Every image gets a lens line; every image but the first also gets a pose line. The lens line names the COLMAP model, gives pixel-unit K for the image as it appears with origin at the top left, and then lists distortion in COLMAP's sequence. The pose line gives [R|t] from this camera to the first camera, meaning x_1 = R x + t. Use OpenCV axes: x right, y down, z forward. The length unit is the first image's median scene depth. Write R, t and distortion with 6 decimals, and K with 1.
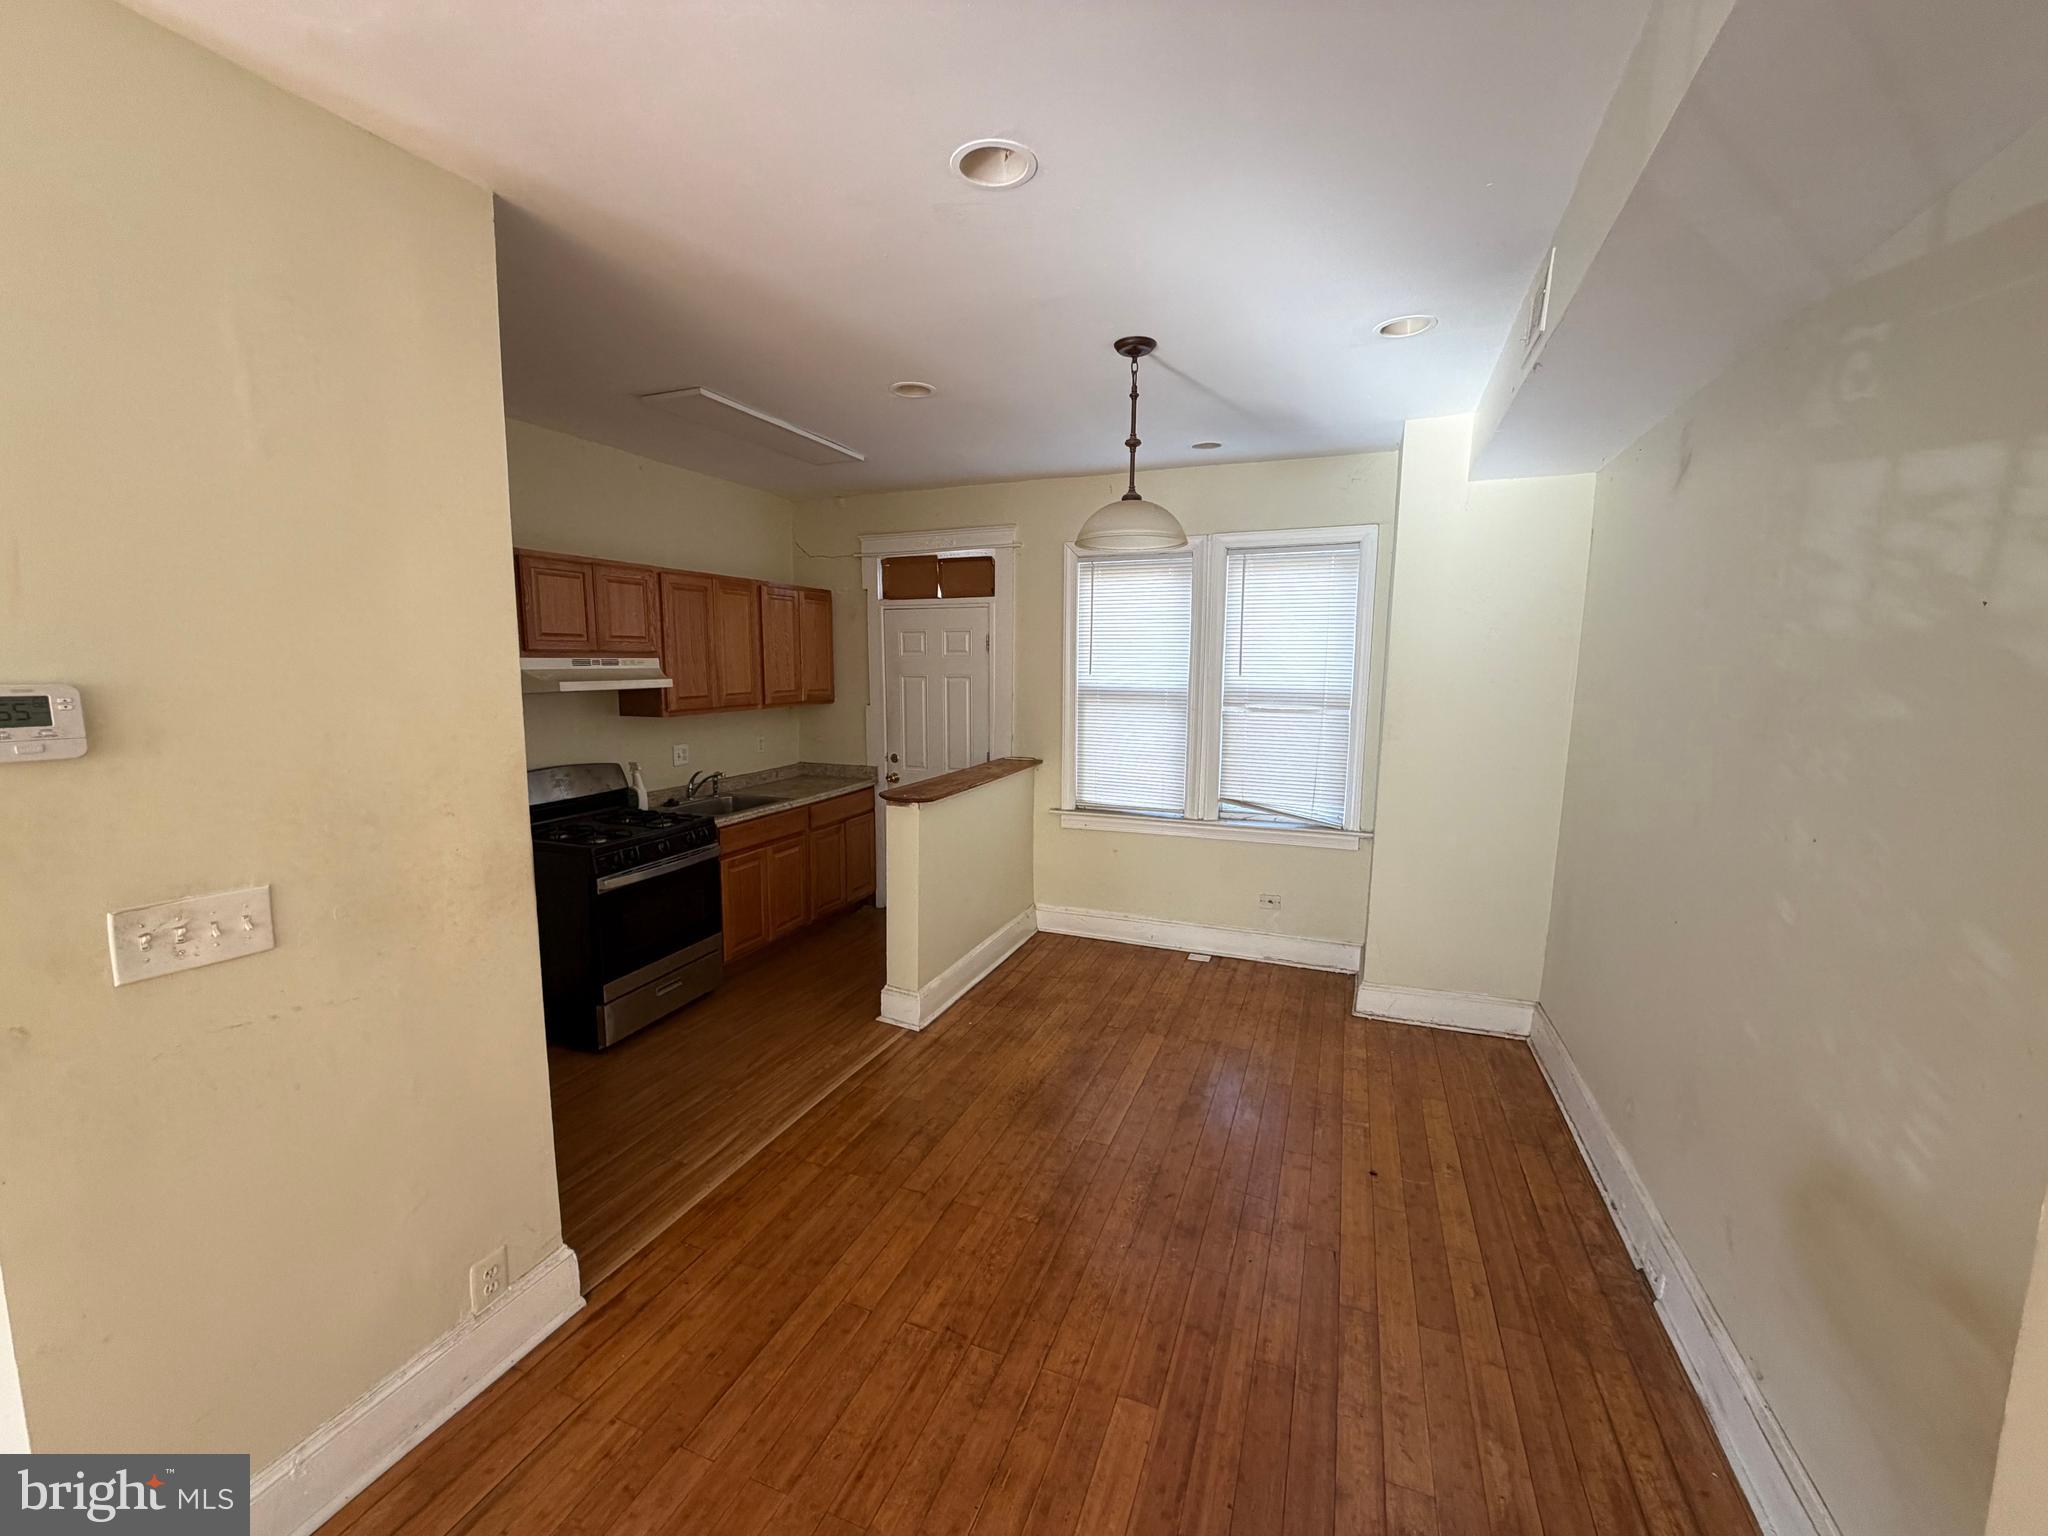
lens RADIAL K [[817.3, 0, 1022.3], [0, 817.3, 765.7], [0, 0, 1]] dist [-0.001121, -0.000045]
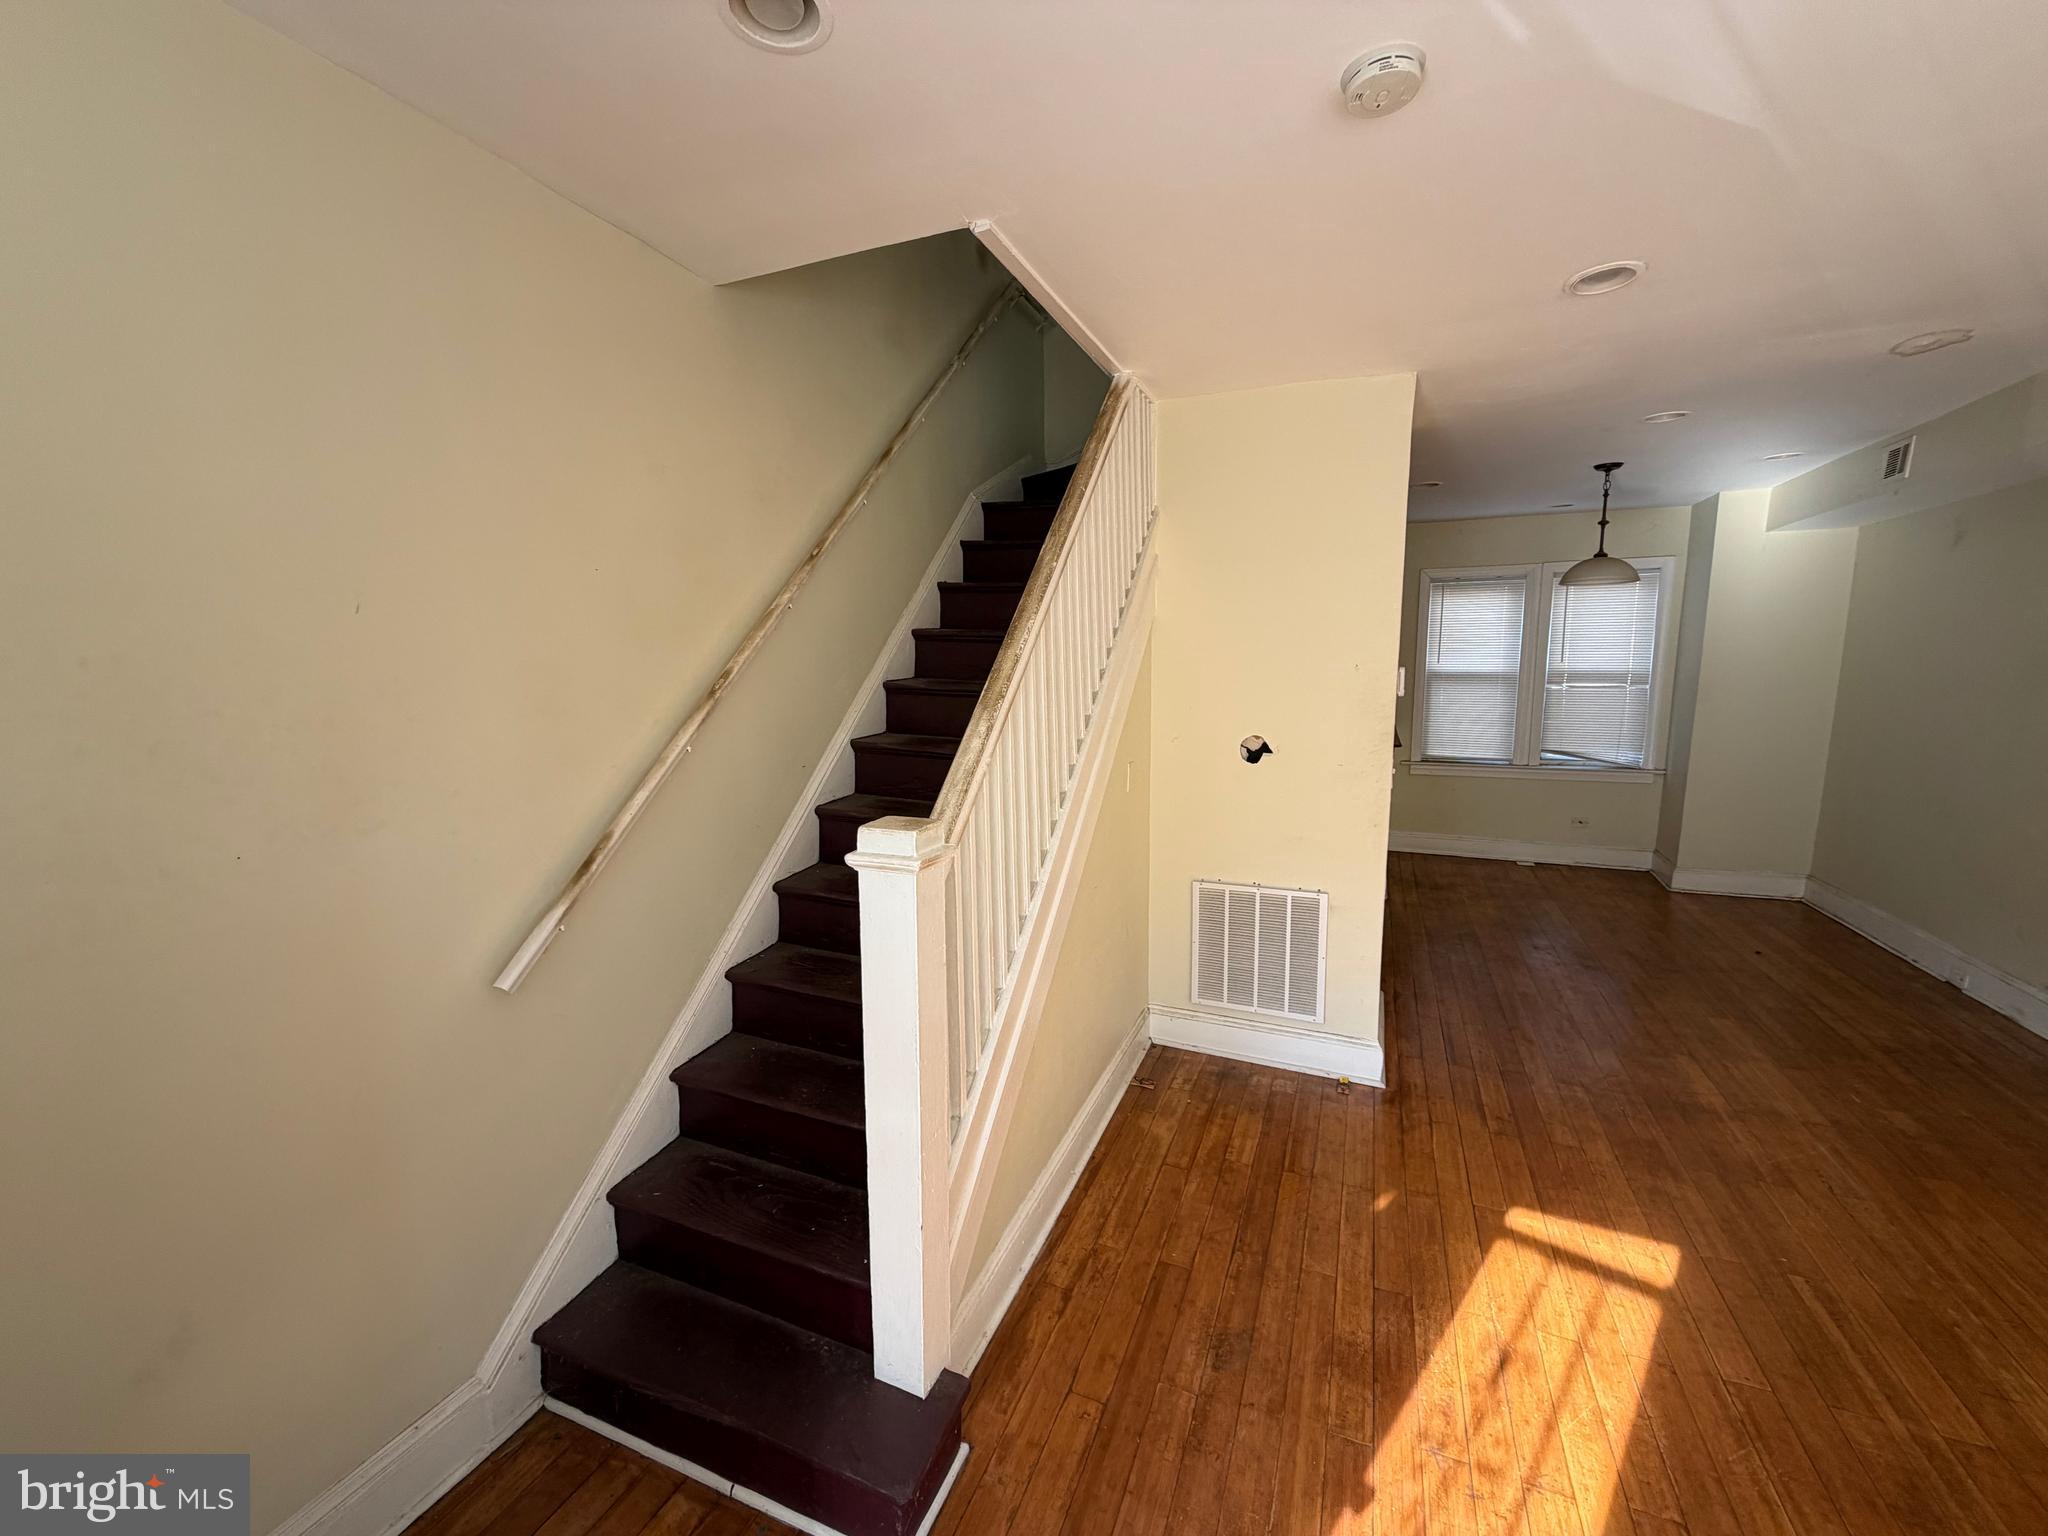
lens RADIAL K [[811.4, 0, 1021.5], [0, 811.4, 769.0], [0, 0, 1]] dist [-0.000508, 0.000267]
pose [[0.999349, -0.013262, -0.033543, -0.762022], [0.013589, 0.999862, 0.009549, 0.059478], [0.033412, -0.009998, 0.999392, -0.537023]]
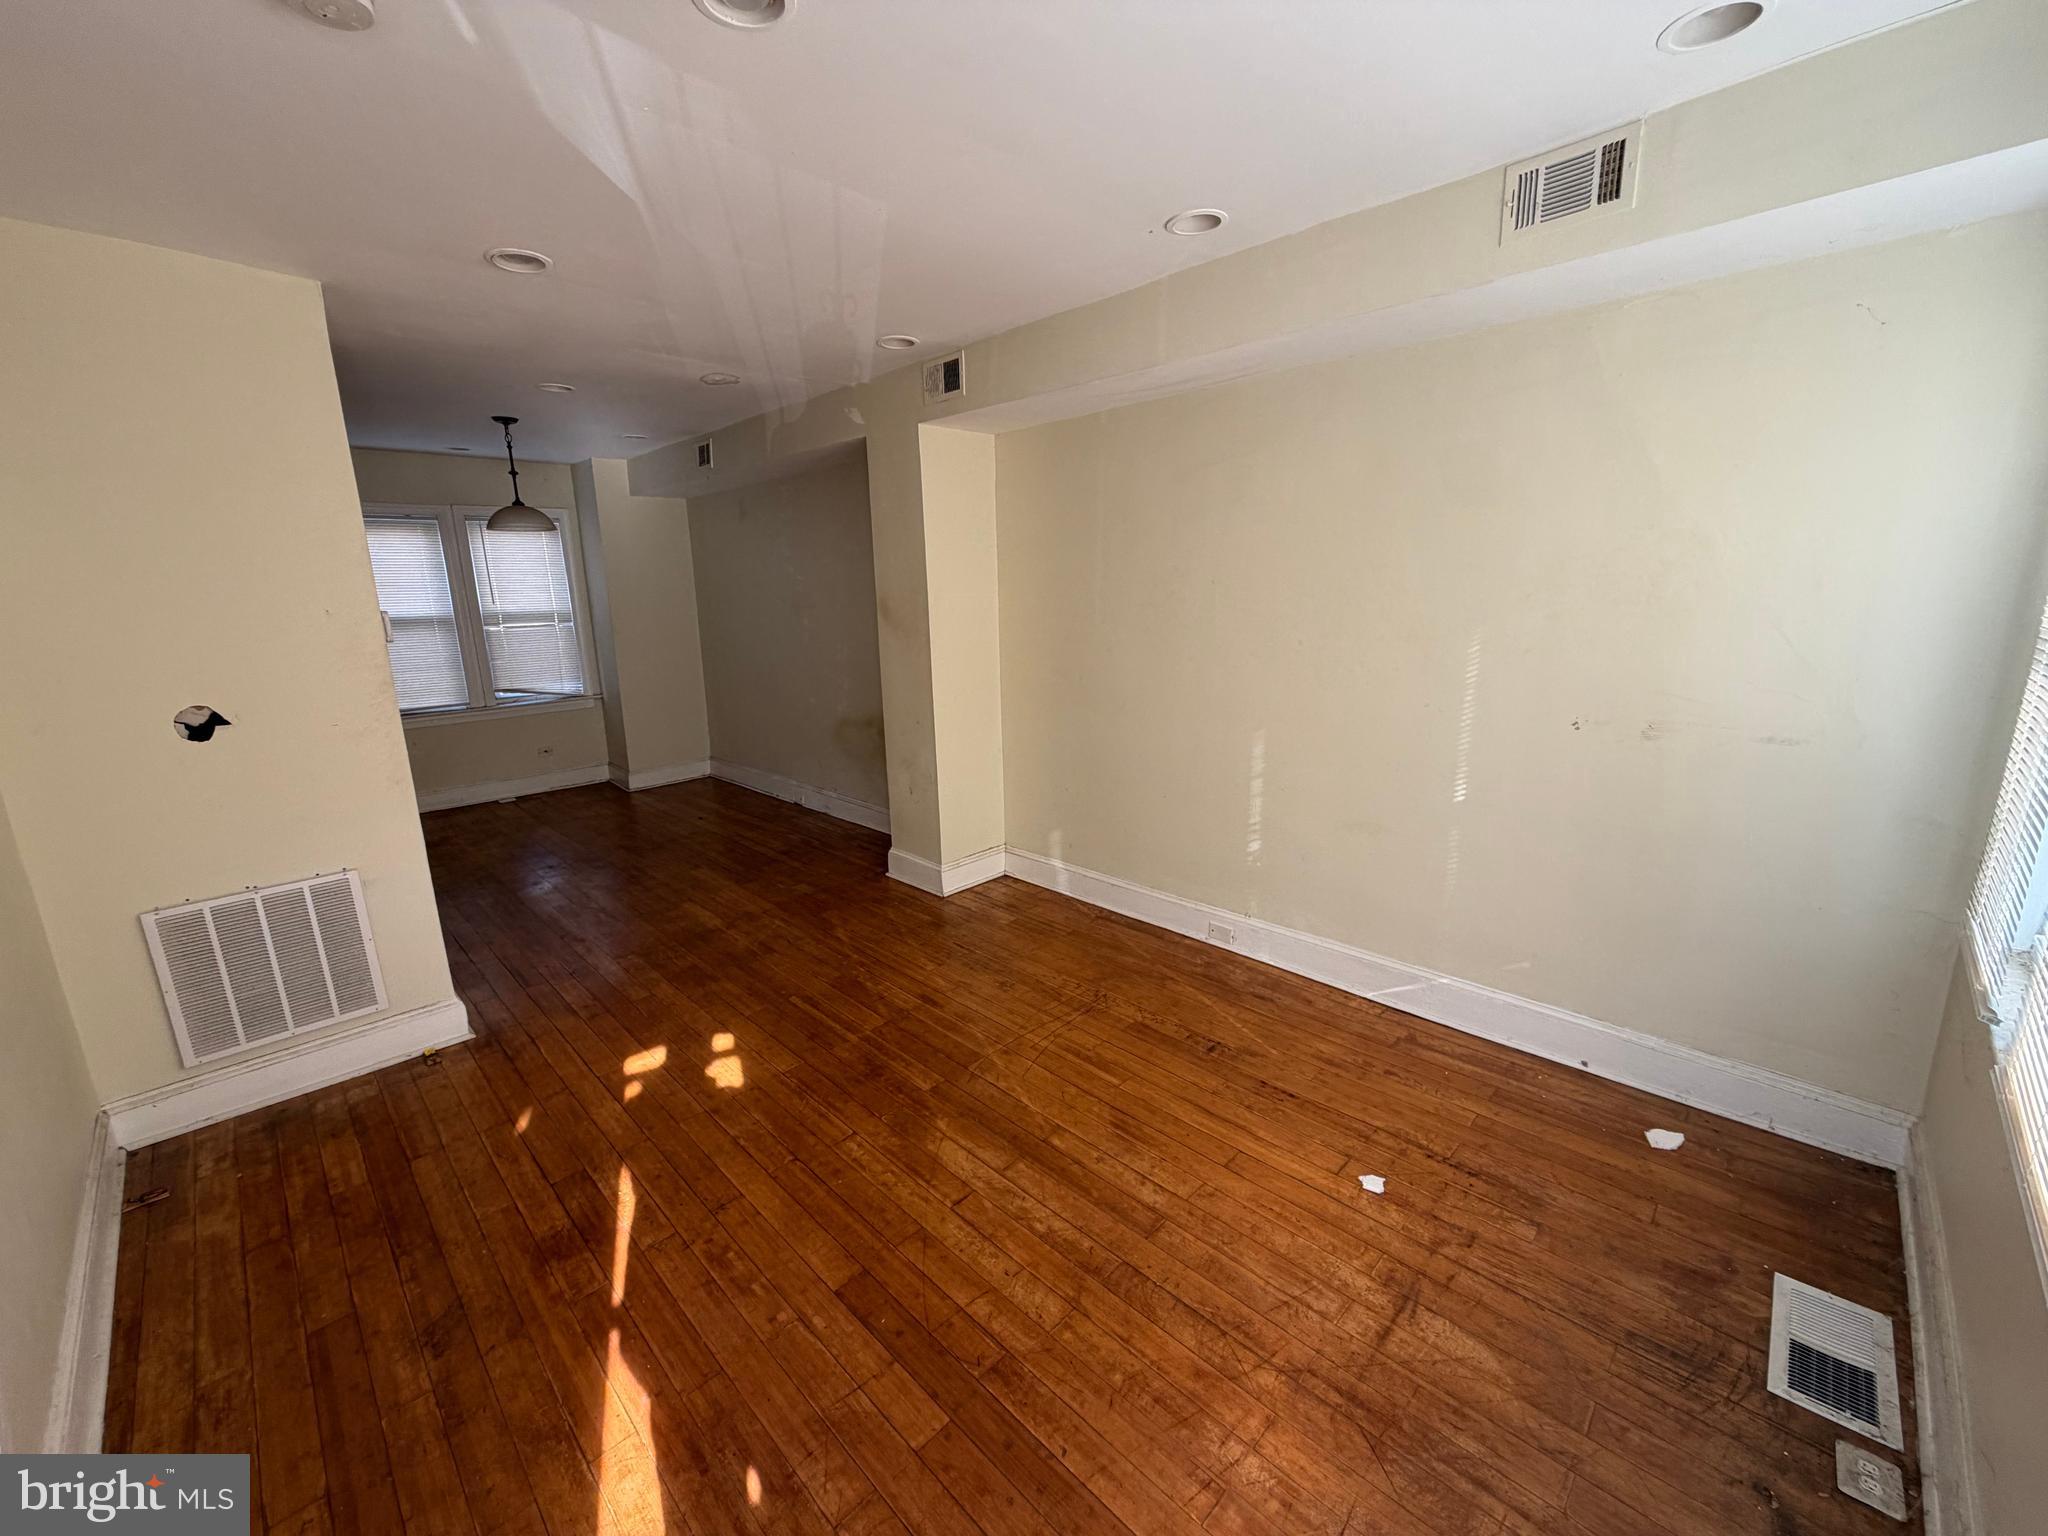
lens RADIAL K [[811.4, 0, 1021.5], [0, 811.4, 769.0], [0, 0, 1]] dist [-0.000508, 0.000267]
pose [[0.398715, -0.221682, 0.889878, -0.882223], [0.140819, 0.973636, 0.179452, 0.062494], [-0.906199, 0.053761, 0.419420, -0.567234]]
